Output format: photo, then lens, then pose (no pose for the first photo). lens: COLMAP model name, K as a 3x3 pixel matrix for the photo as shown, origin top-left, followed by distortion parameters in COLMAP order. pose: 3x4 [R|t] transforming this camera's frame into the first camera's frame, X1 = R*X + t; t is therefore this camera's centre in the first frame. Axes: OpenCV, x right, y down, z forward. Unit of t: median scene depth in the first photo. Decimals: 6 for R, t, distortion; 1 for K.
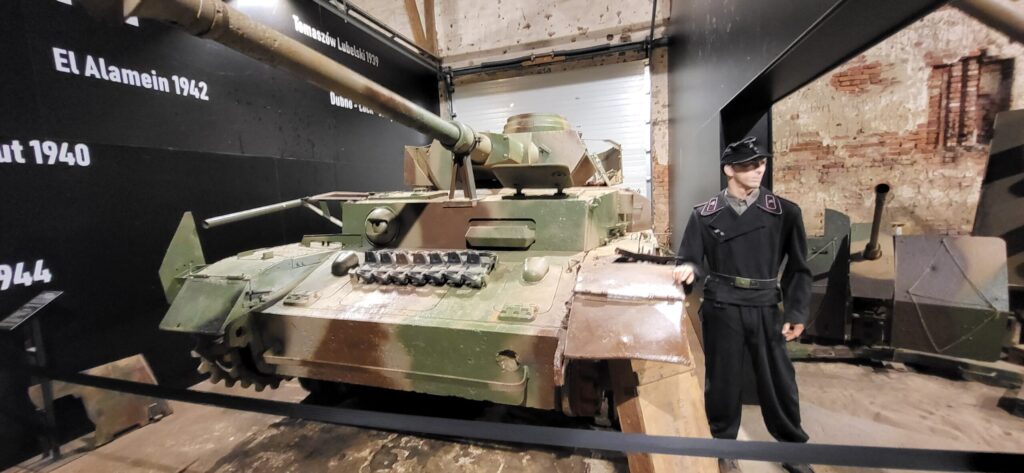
lens RADIAL K [[402.2, 0, 512.0], [0, 402.2, 236.5], [0, 0, 1]] dist [0.006540, 0.000546]
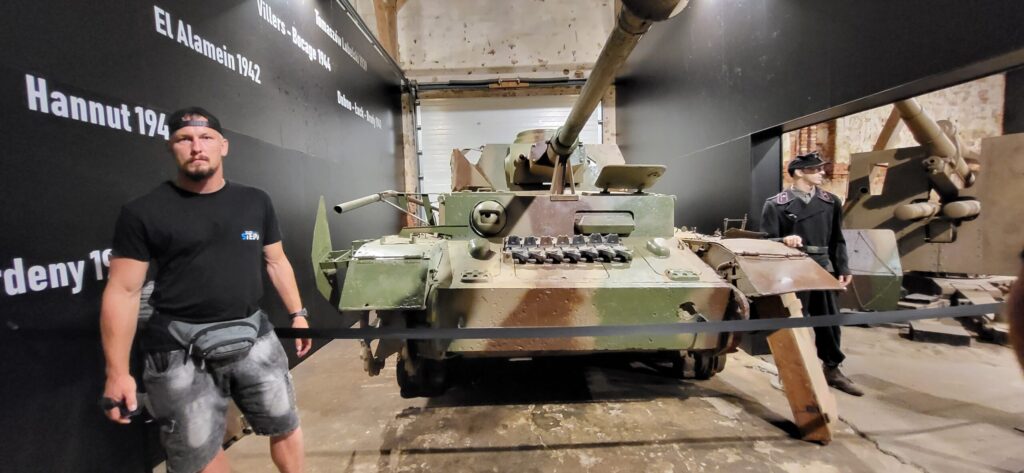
lens RADIAL K [[403.9, 0, 512.0], [0, 403.9, 236.5], [0, 0, 1]] dist [0.013950, -0.000072]
pose [[0.953195, 0.002082, 0.302349, -0.309492], [0.016651, 0.998097, -0.059369, 0.046832], [-0.301897, 0.061625, 0.951347, -0.022149]]
